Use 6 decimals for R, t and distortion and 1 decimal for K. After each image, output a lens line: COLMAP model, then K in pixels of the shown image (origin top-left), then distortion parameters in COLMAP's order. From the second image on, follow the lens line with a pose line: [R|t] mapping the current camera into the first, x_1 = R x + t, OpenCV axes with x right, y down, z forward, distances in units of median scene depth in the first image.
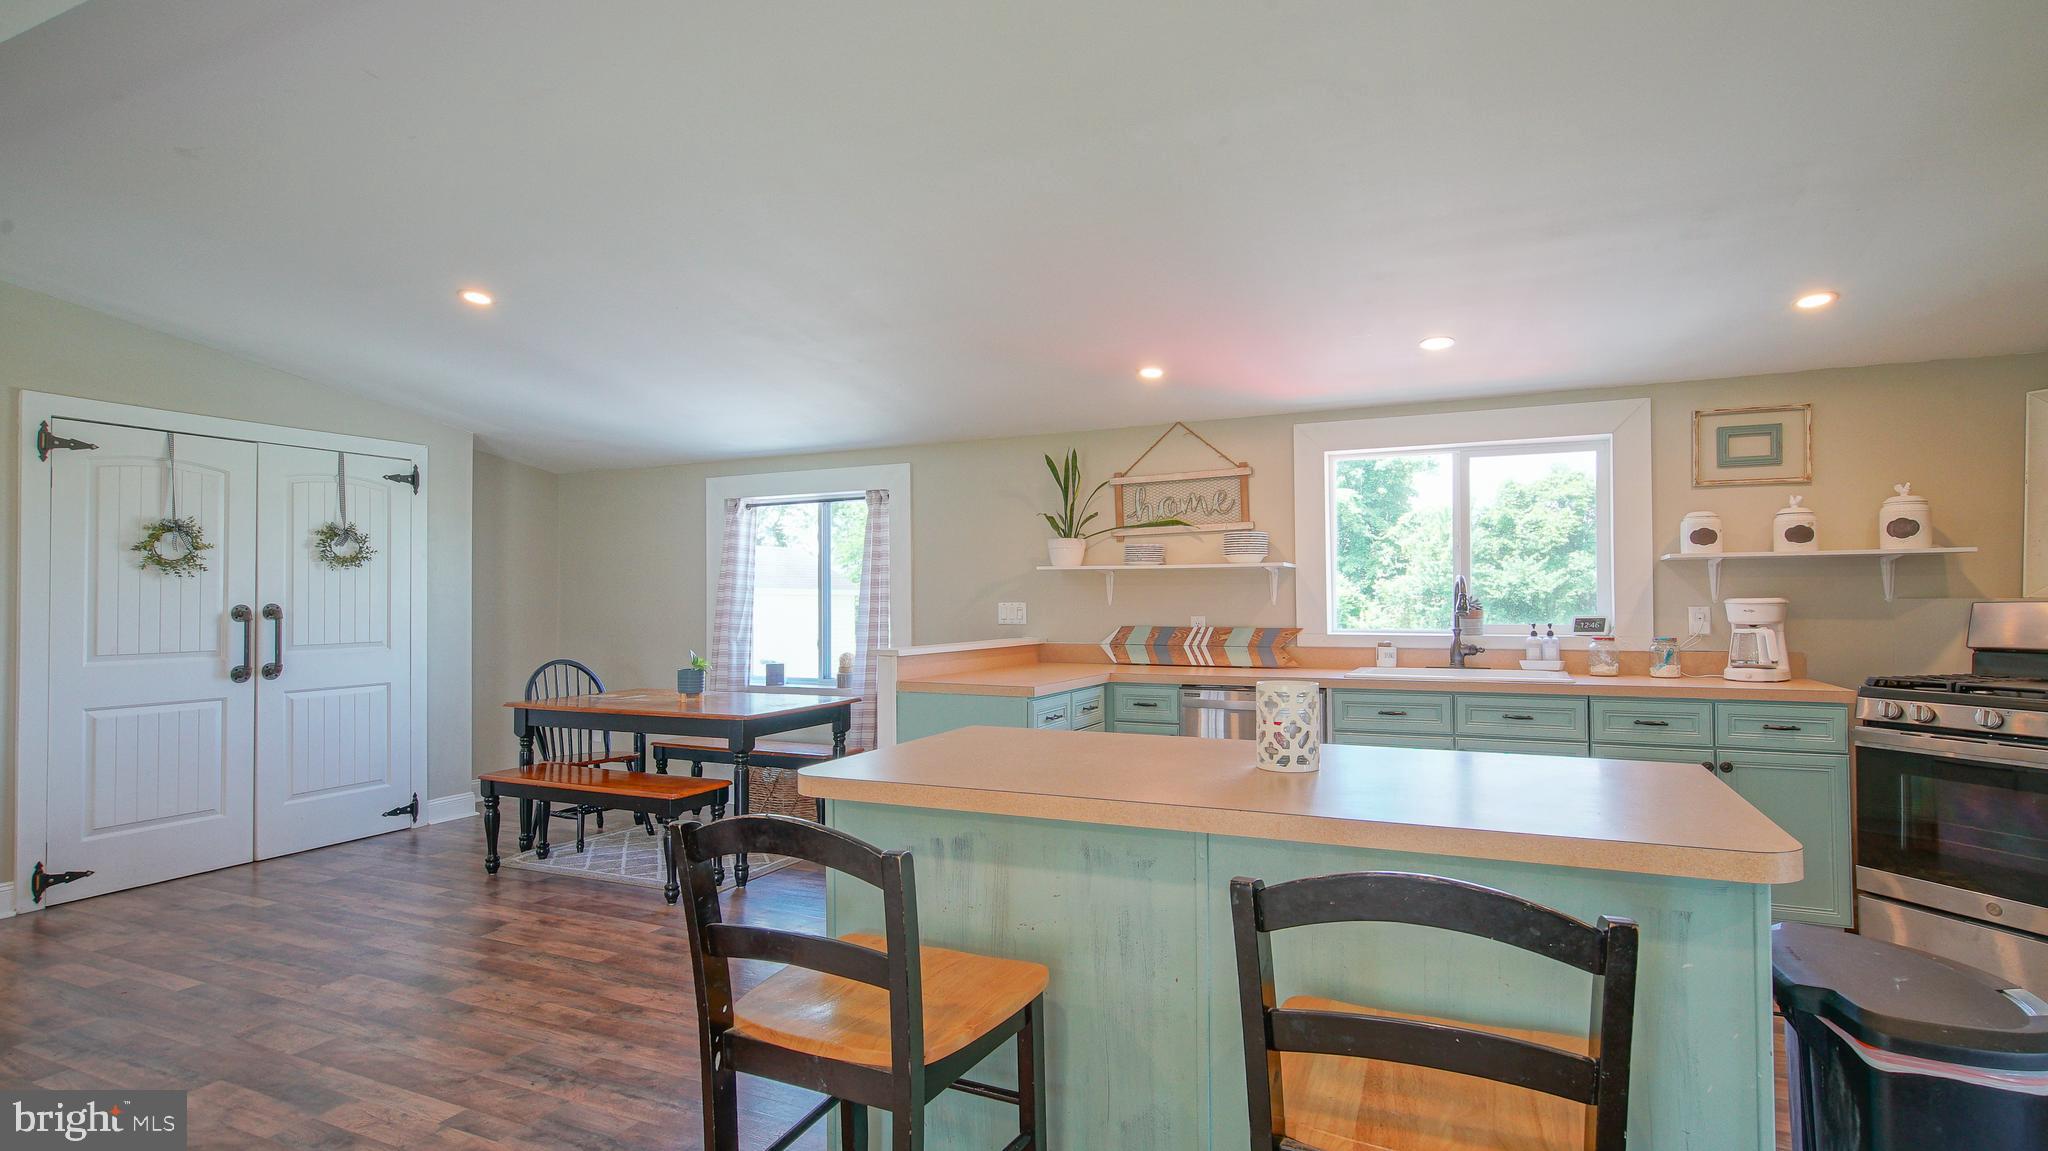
lens RADIAL K [[975.9, 0, 1014.6], [0, 975.9, 581.2], [0, 0, 1]] dist [0.003300, 0.001060]
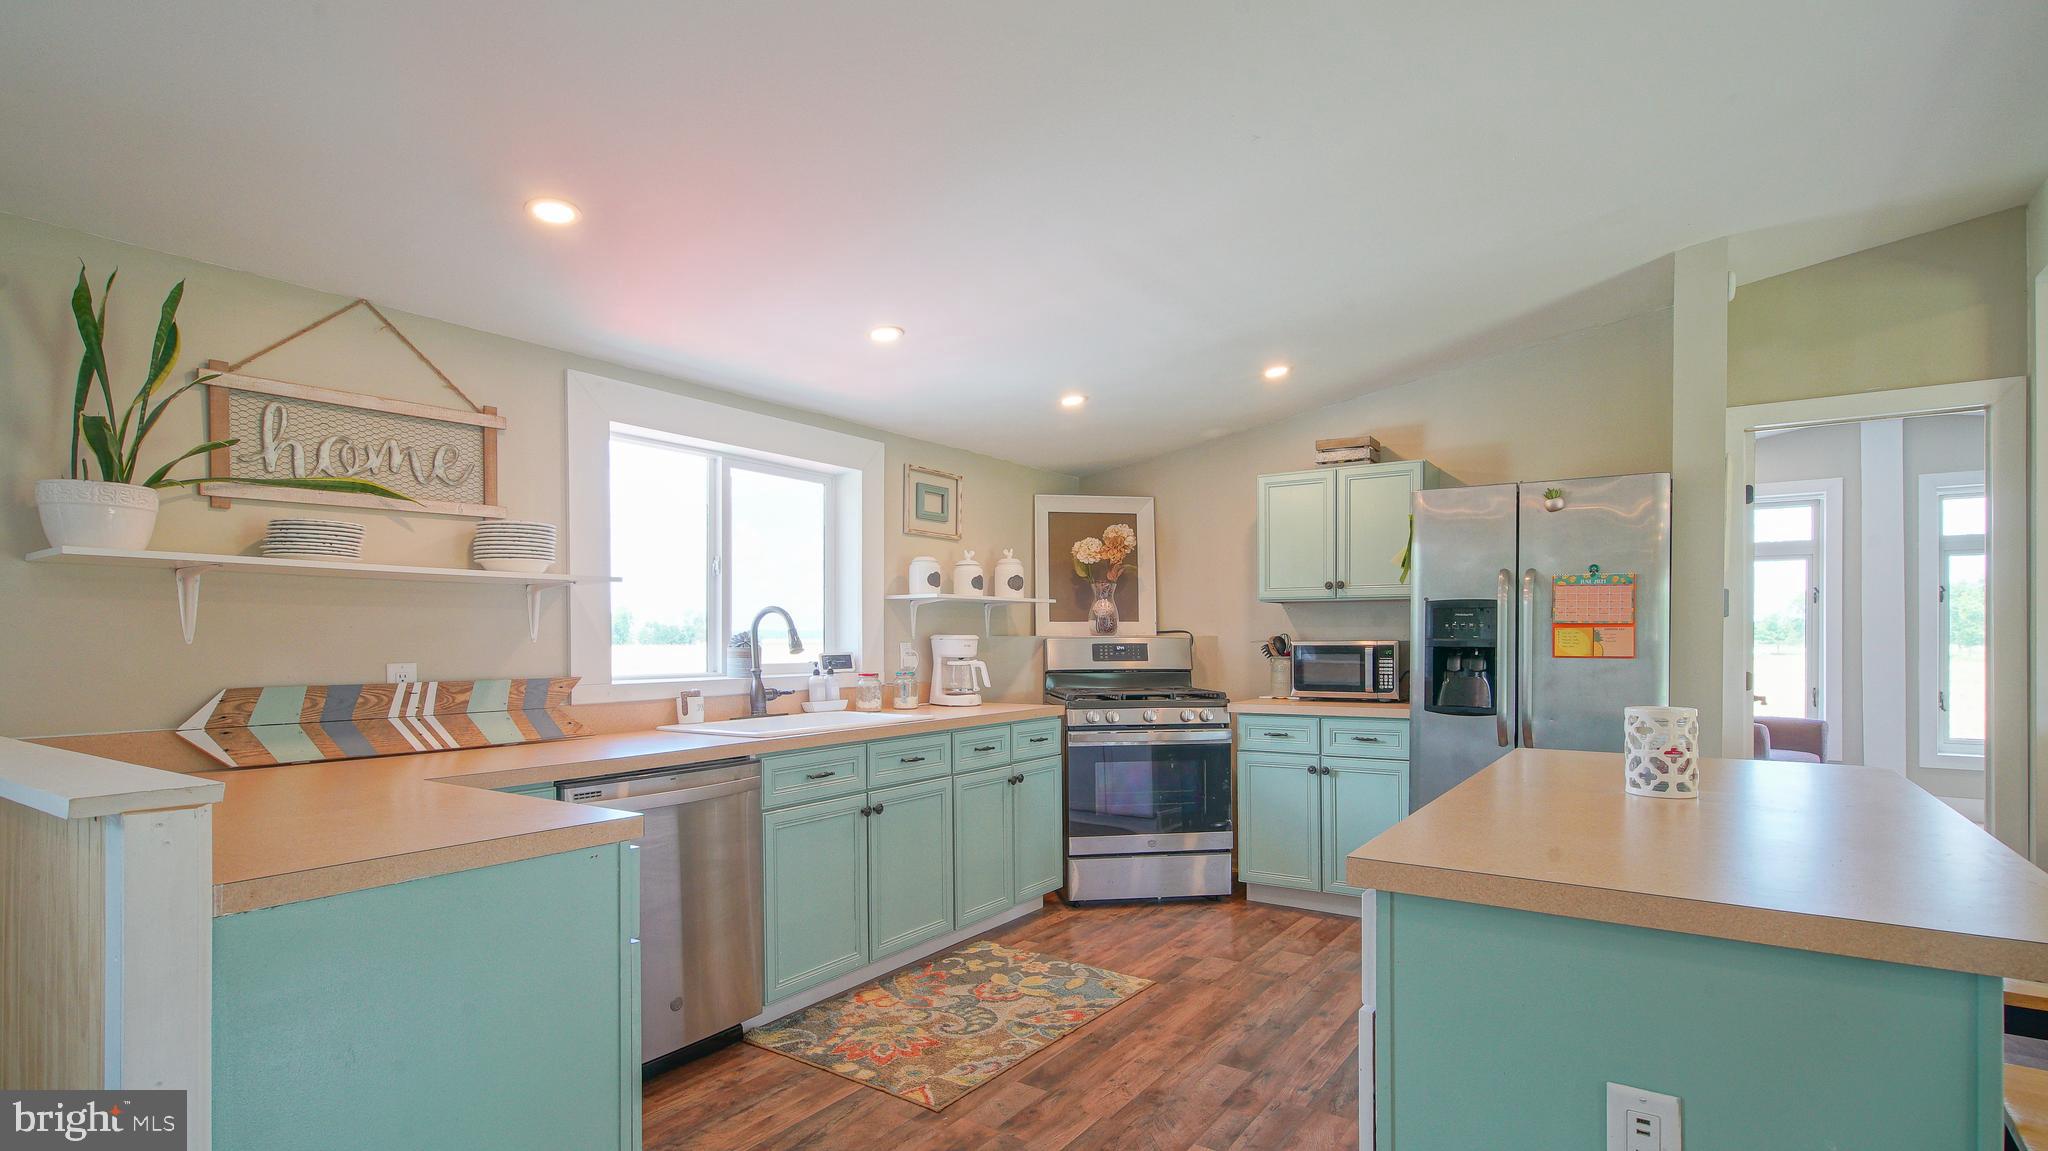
lens RADIAL K [[990.4, 0, 1022.4], [0, 990.4, 642.4], [0, 0, 1]] dist [0.002263, 0.000543]
pose [[0.171801, 0.001651, 0.985130, -0.370203], [-0.013901, 0.999903, 0.000748, 0.022708], [-0.985034, -0.013823, 0.171807, 0.673270]]
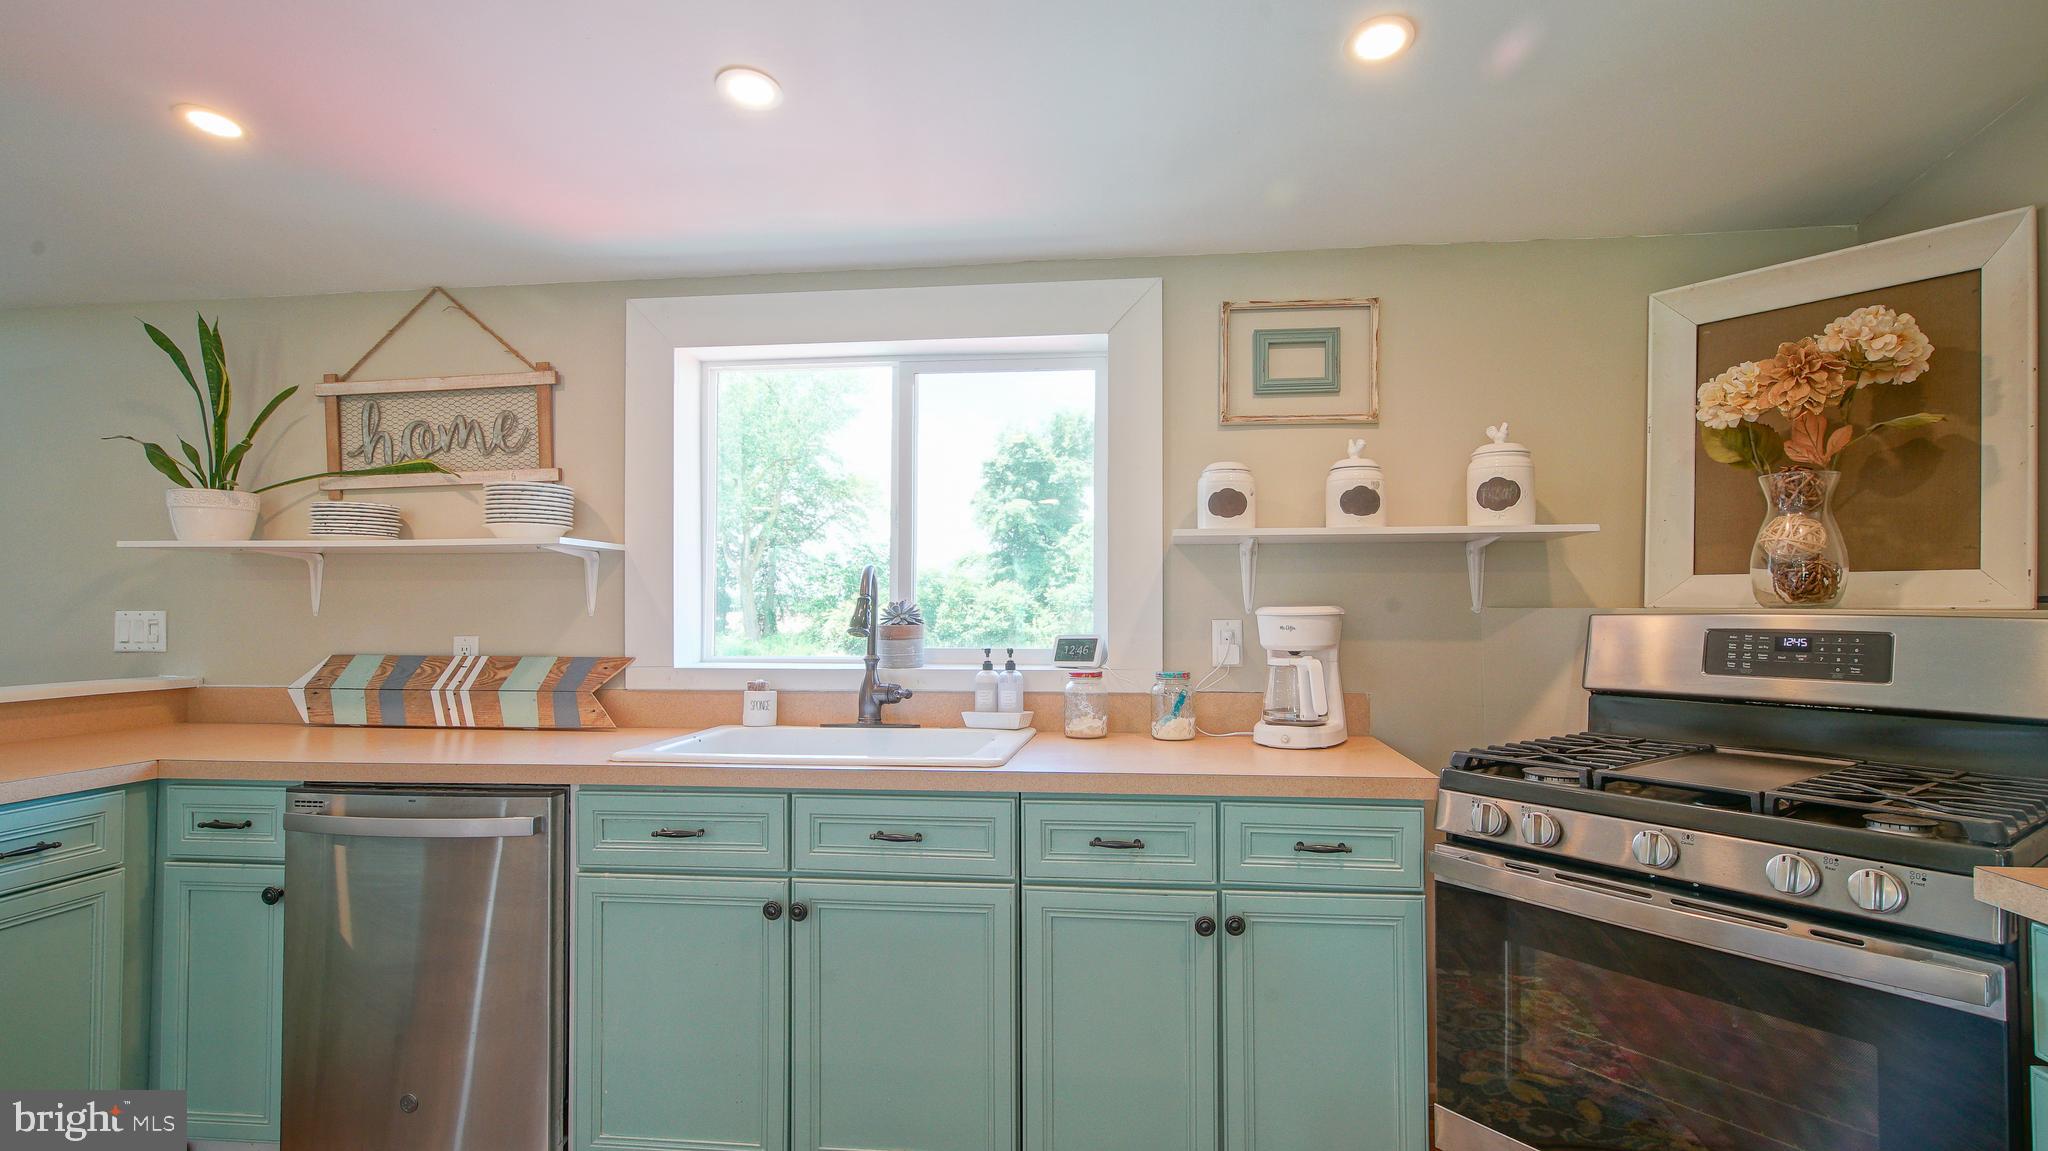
lens RADIAL K [[975.1, 0, 1020.7], [0, 975.1, 588.2], [0, 0, 1]] dist [-0.001500, 0.000330]
pose [[0.950095, 0.008641, 0.311841, 0.380960], [-0.008799, 0.999961, -0.000903, 0.007628], [-0.311837, -0.001886, 0.950134, 0.451834]]
